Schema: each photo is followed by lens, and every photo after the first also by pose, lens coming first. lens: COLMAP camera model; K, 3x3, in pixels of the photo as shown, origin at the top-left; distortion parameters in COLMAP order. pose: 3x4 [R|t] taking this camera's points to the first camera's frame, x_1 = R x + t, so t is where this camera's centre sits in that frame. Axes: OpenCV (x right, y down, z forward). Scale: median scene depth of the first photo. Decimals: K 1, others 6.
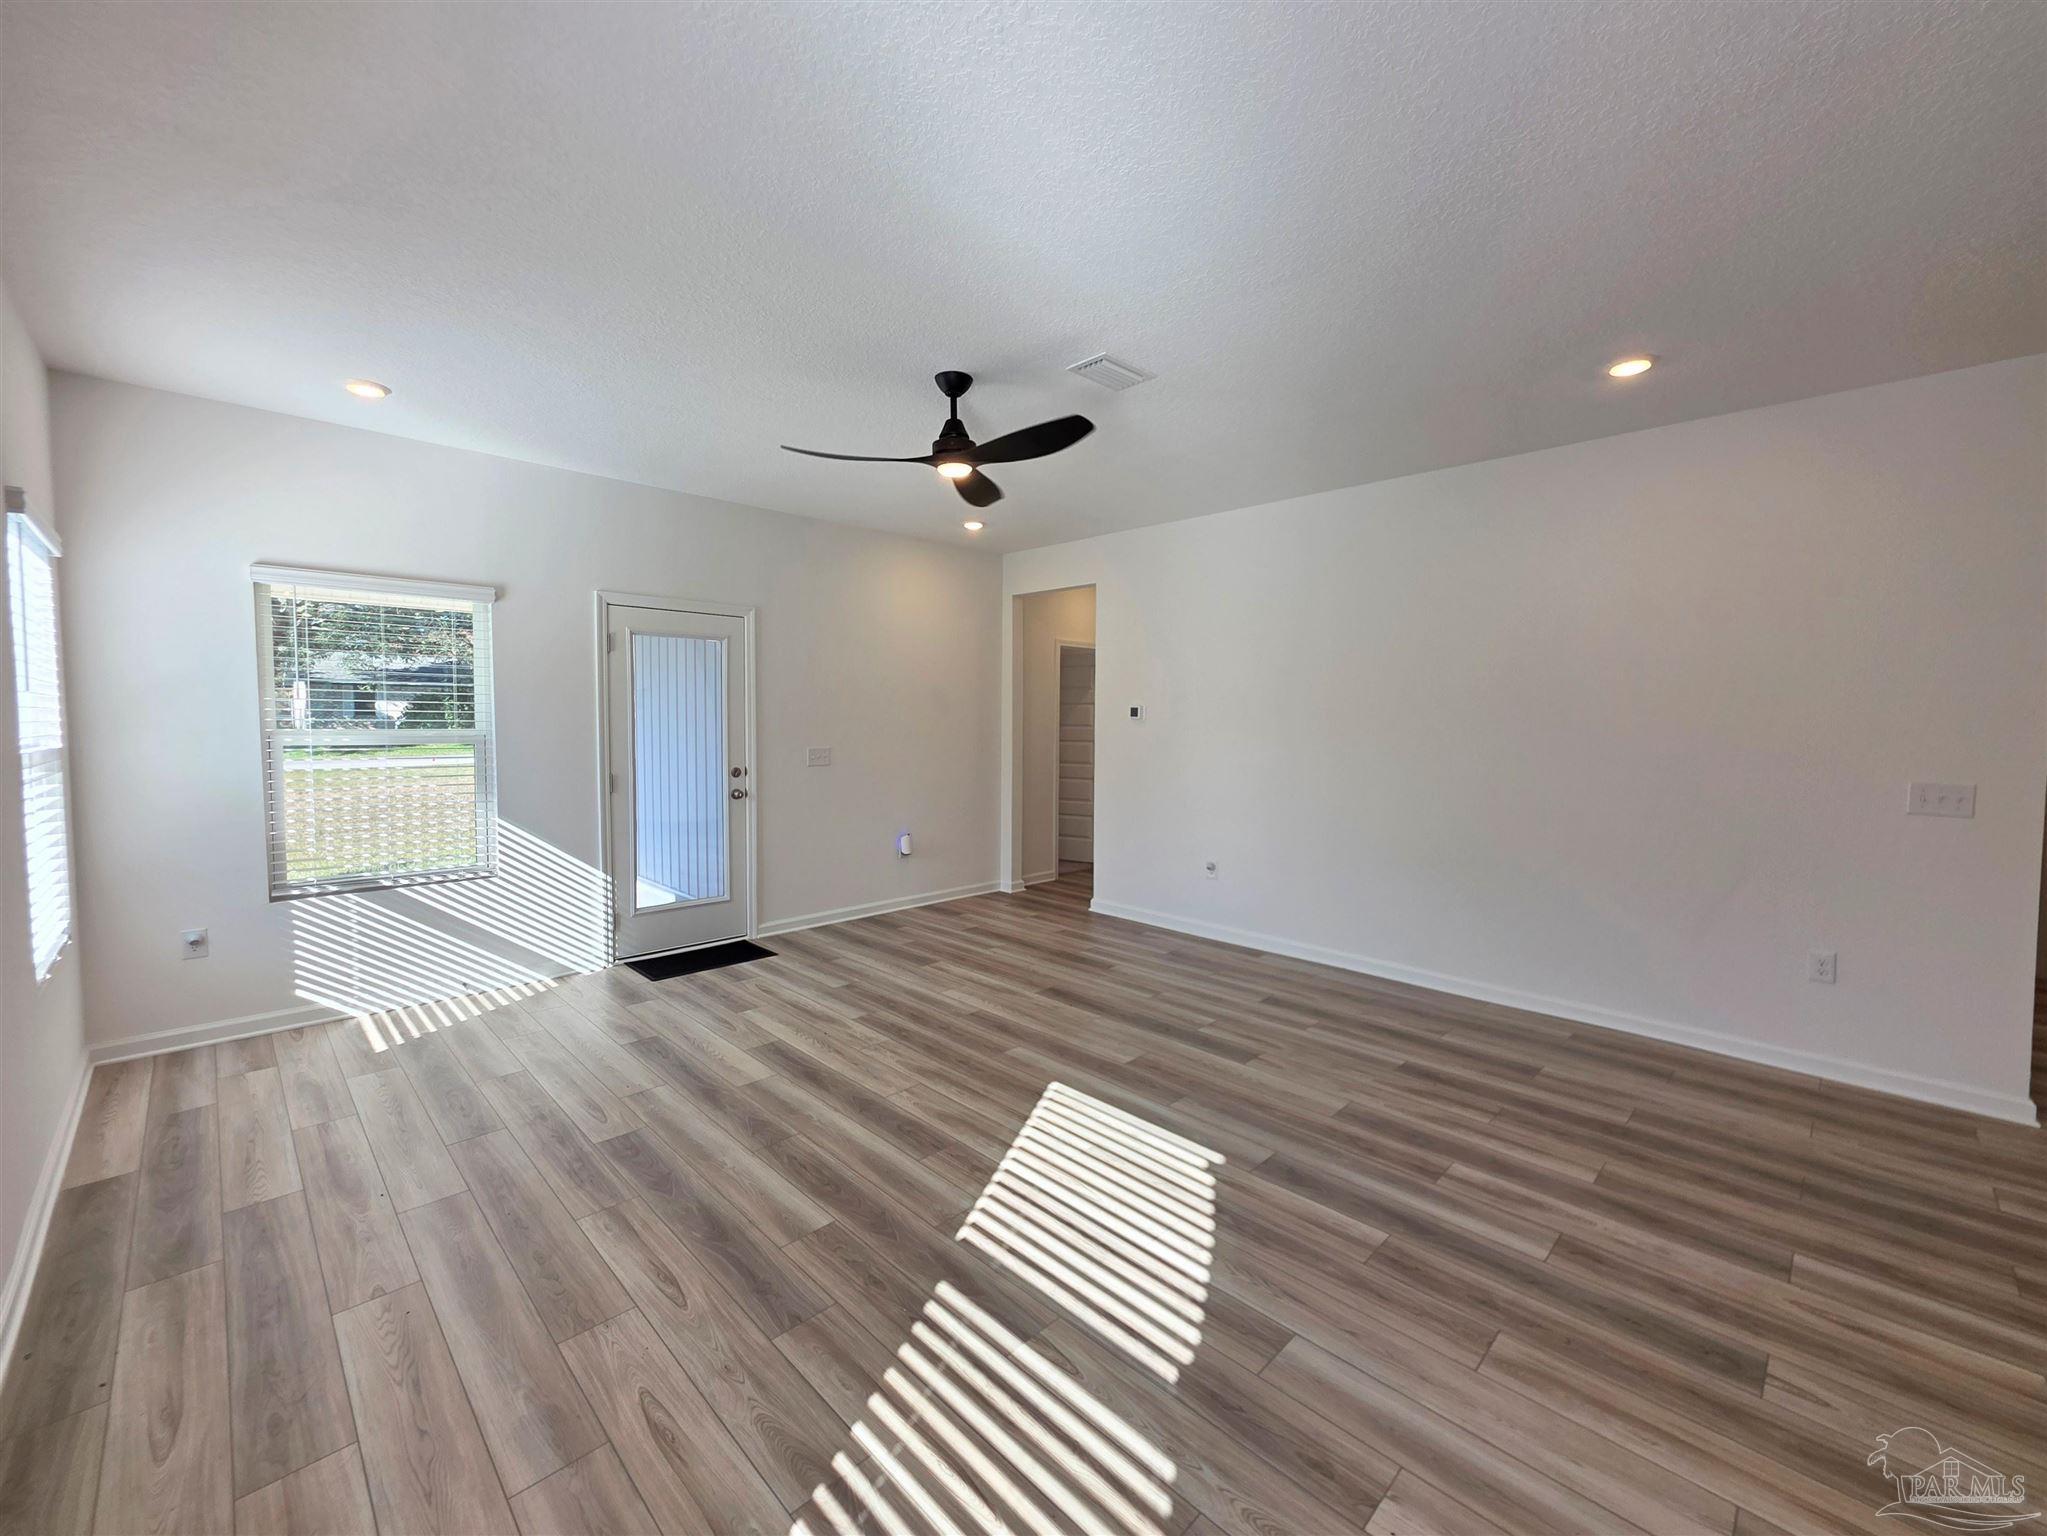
lens RADIAL K [[825.8, 0, 1023.9], [0, 825.8, 751.9], [0, 0, 1]] dist [0.003062, -0.000690]
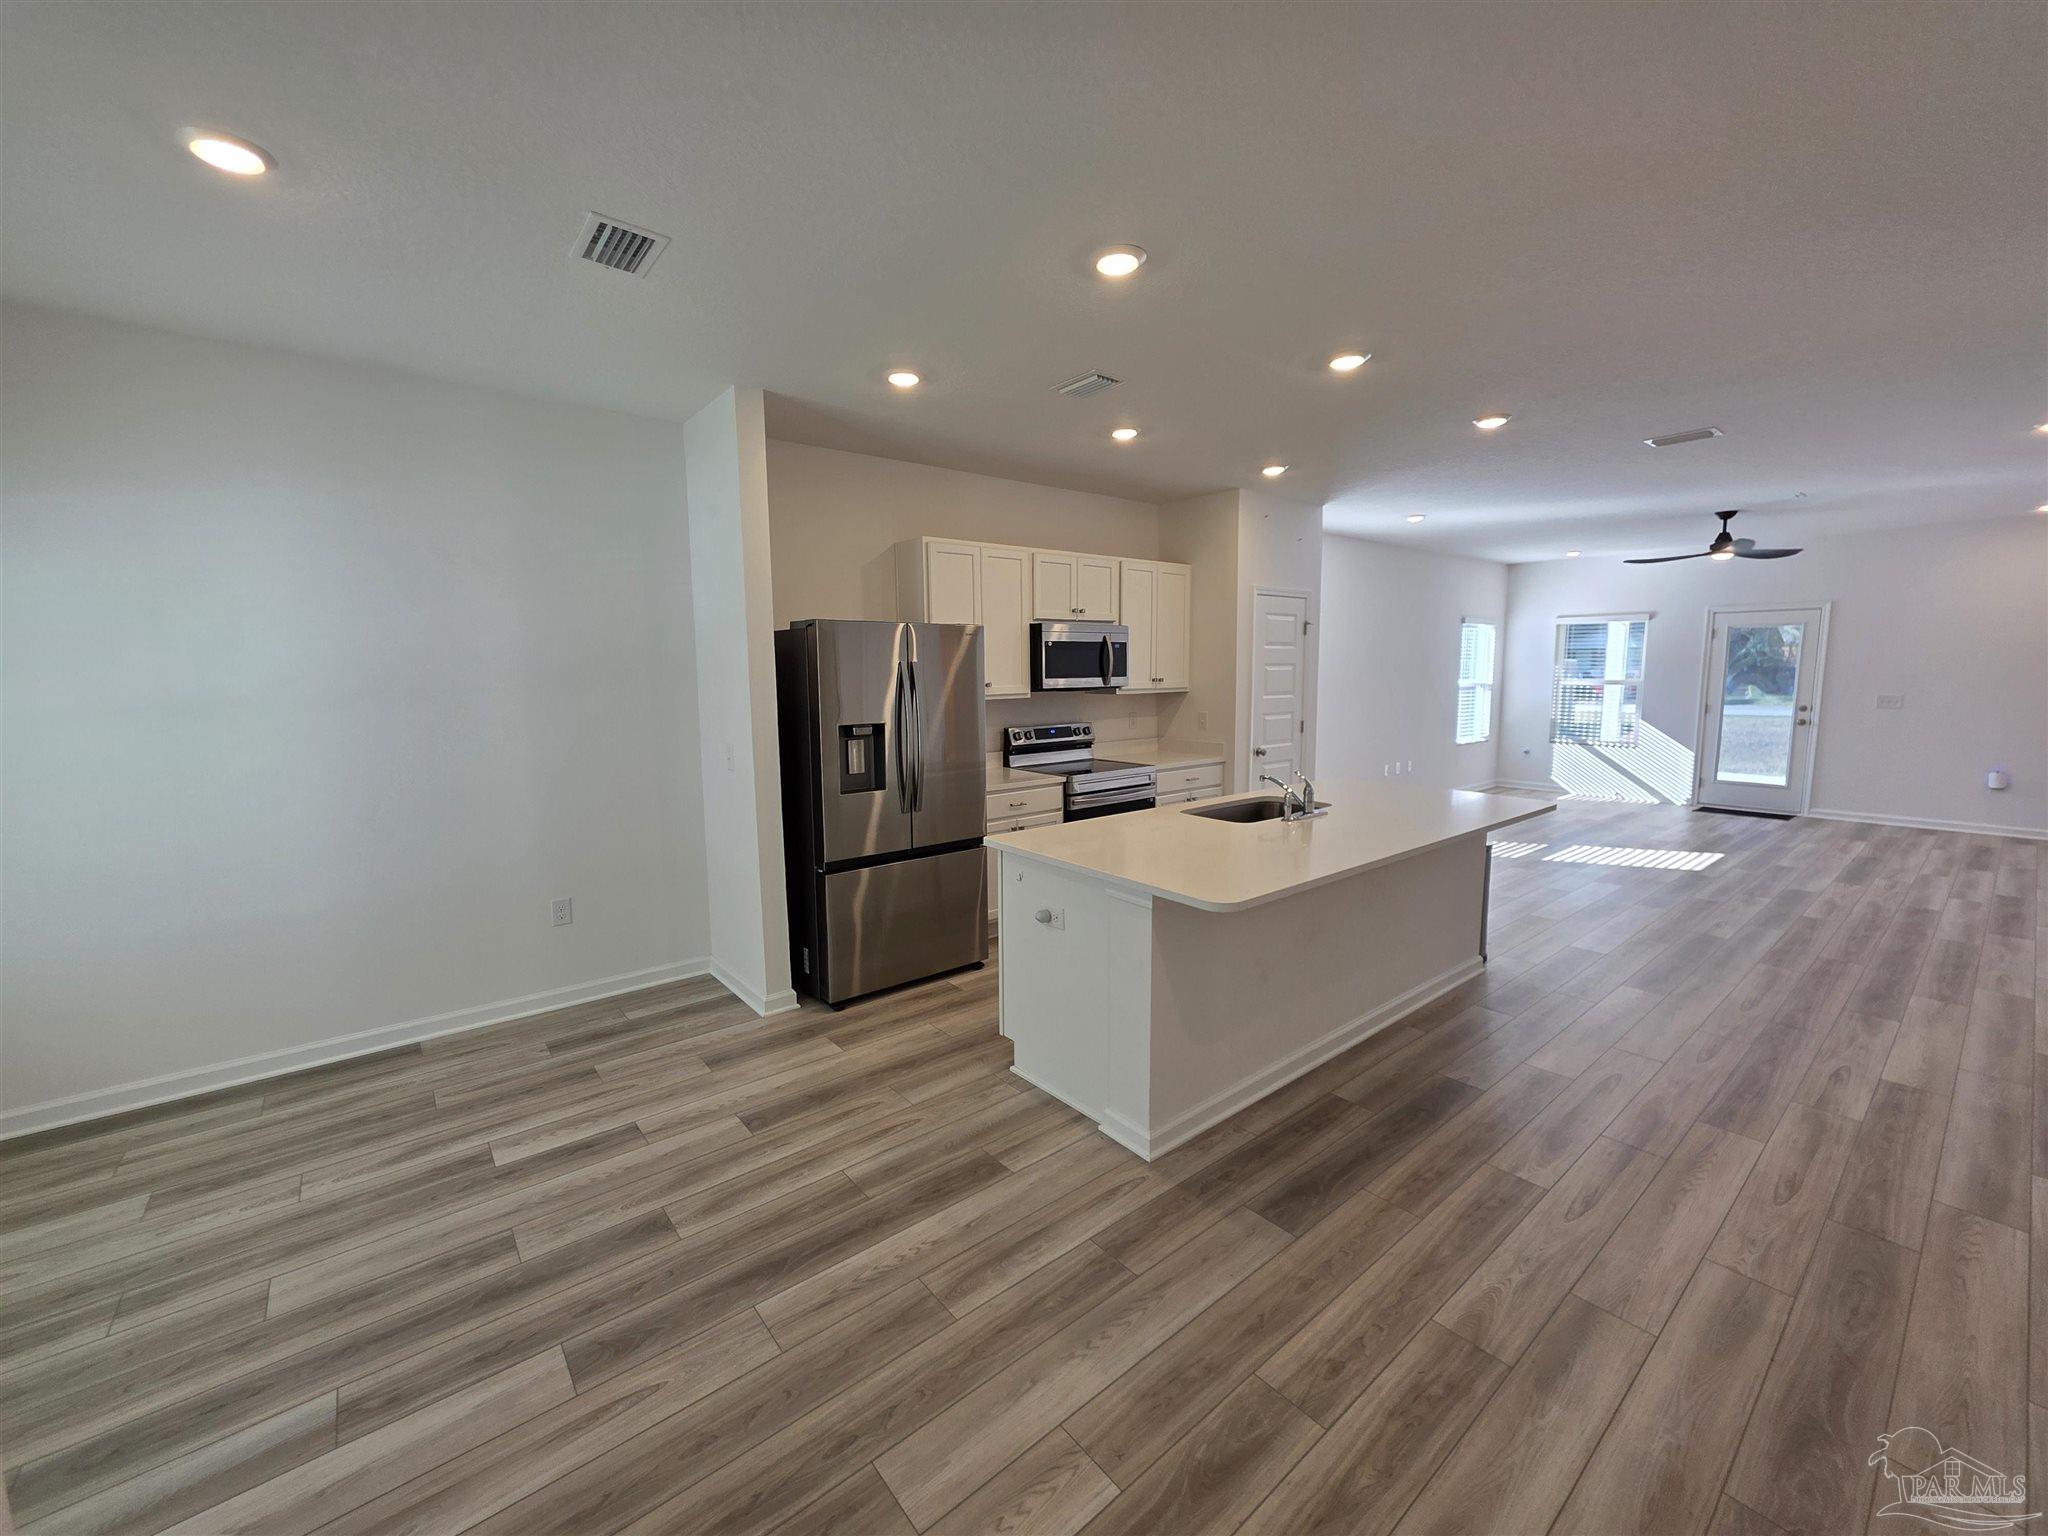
lens RADIAL K [[826.2, 0, 1022.7], [0, 826.2, 758.9], [0, 0, 1]] dist [0.003062, -0.000690]
pose [[-0.096735, 0.102787, -0.989988, 1.798732], [-0.034669, 0.993702, 0.106561, 0.005265], [0.994706, 0.044630, -0.092562, -0.432650]]
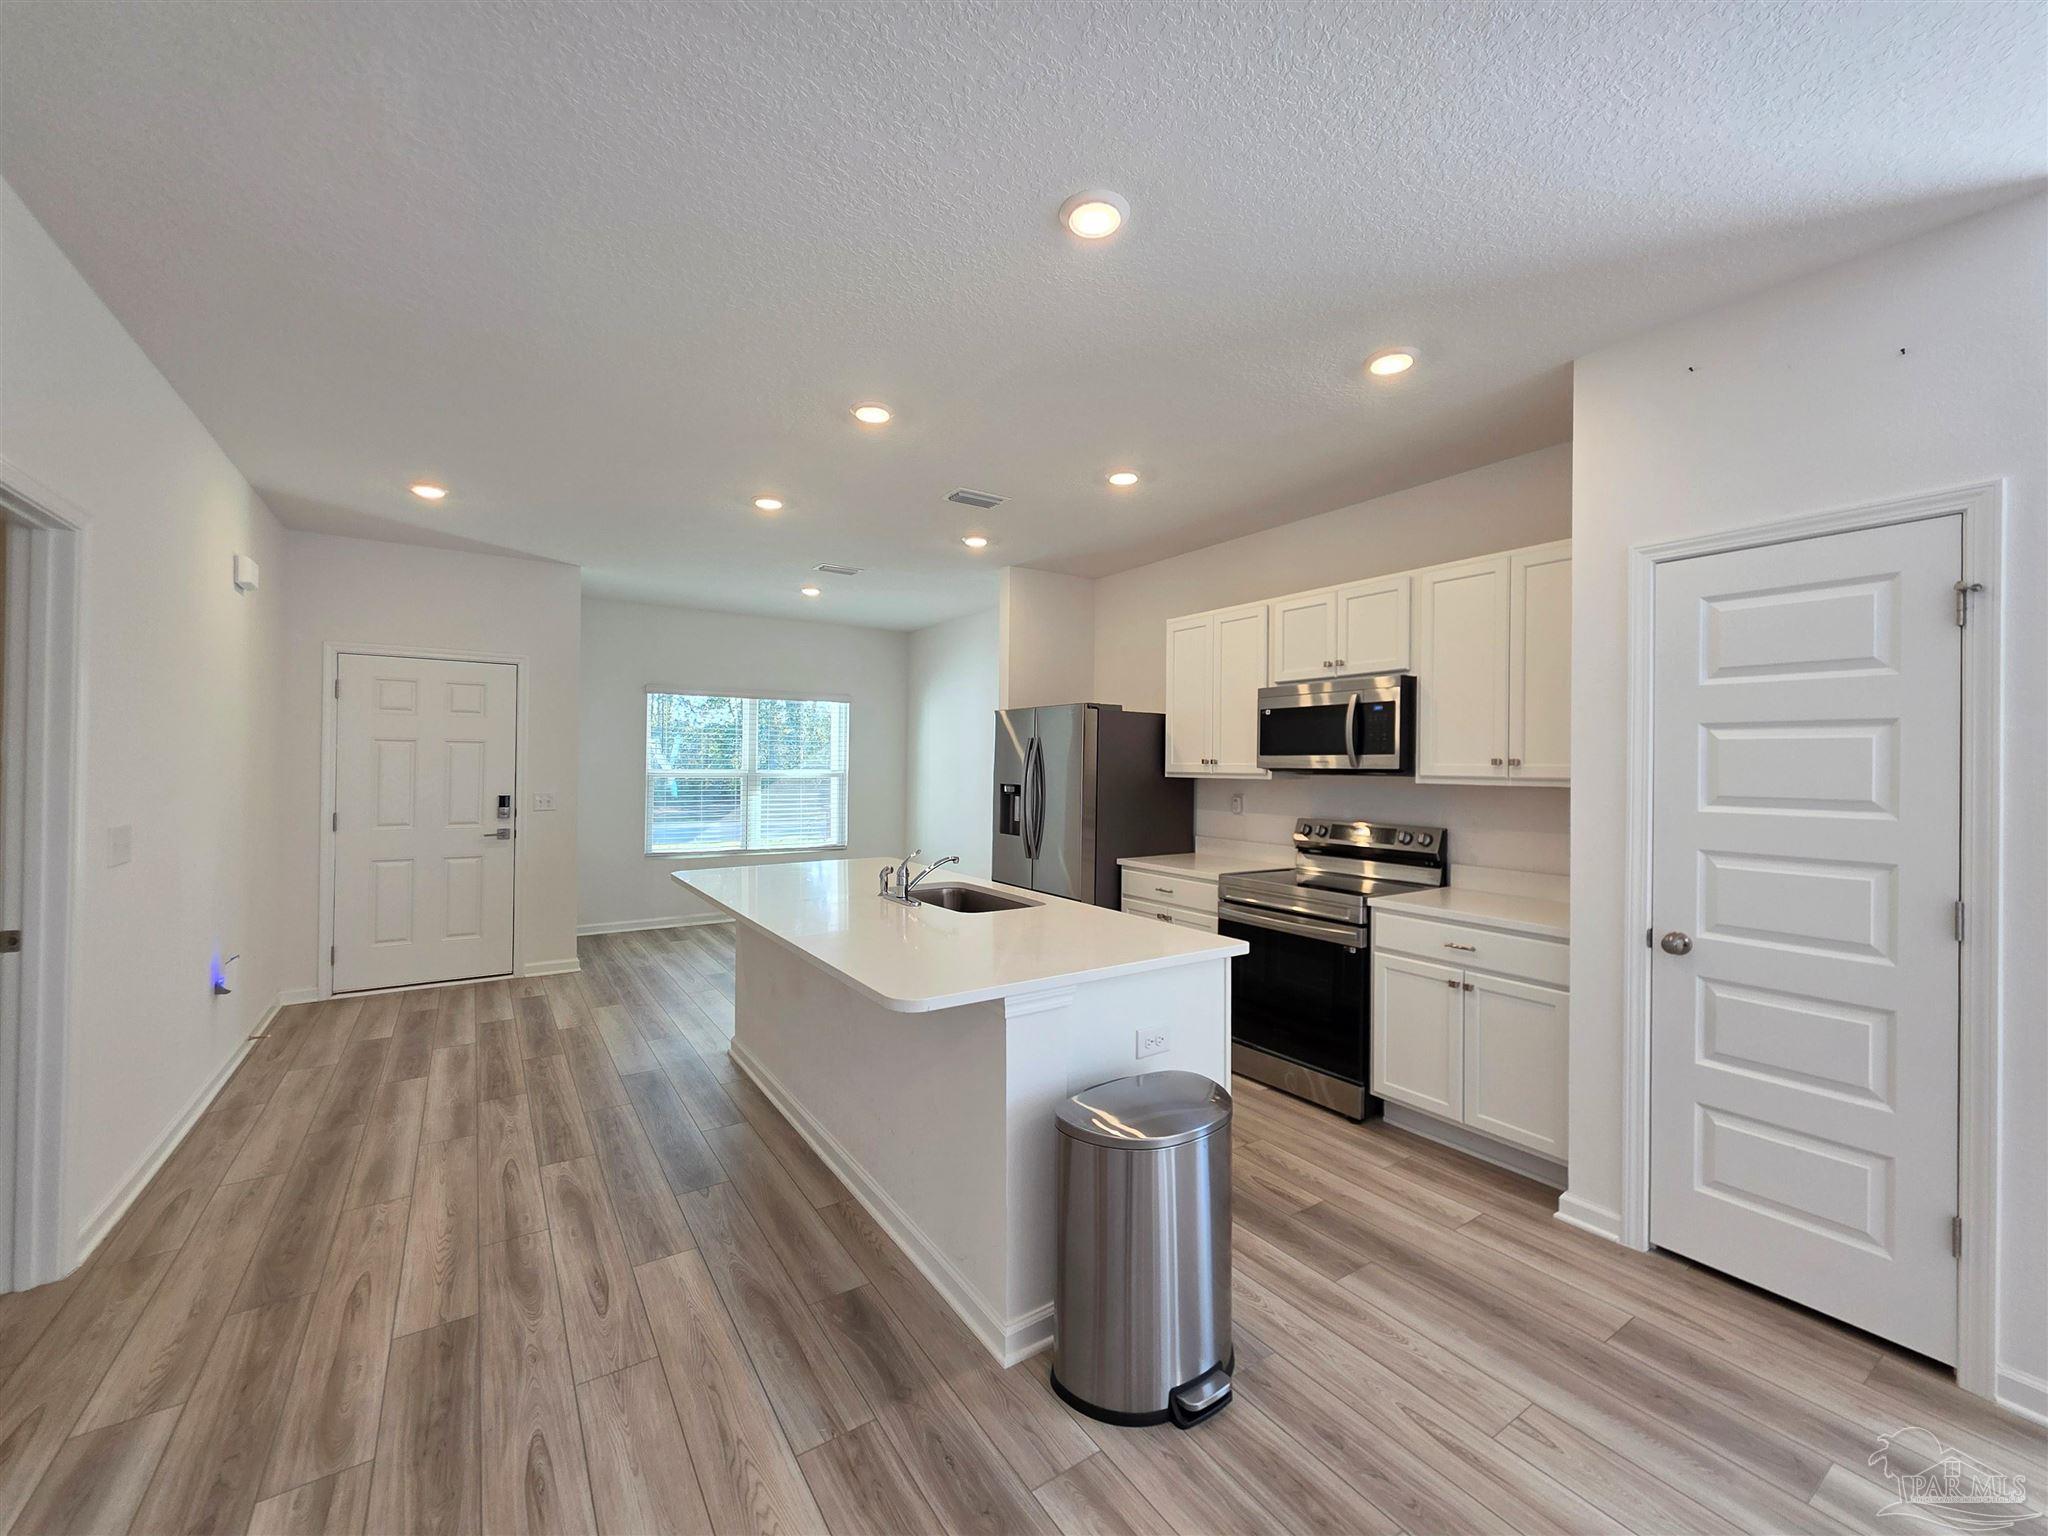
lens RADIAL K [[826.2, 0, 1013.5], [0, 826.2, 758.7], [0, 0, 1]] dist [0.003062, -0.000690]
pose [[-0.979139, -0.018289, 0.202369, 0.620779], [-0.011258, 0.999294, 0.035841, -0.012610], [-0.202882, 0.032815, -0.978653, 0.541540]]
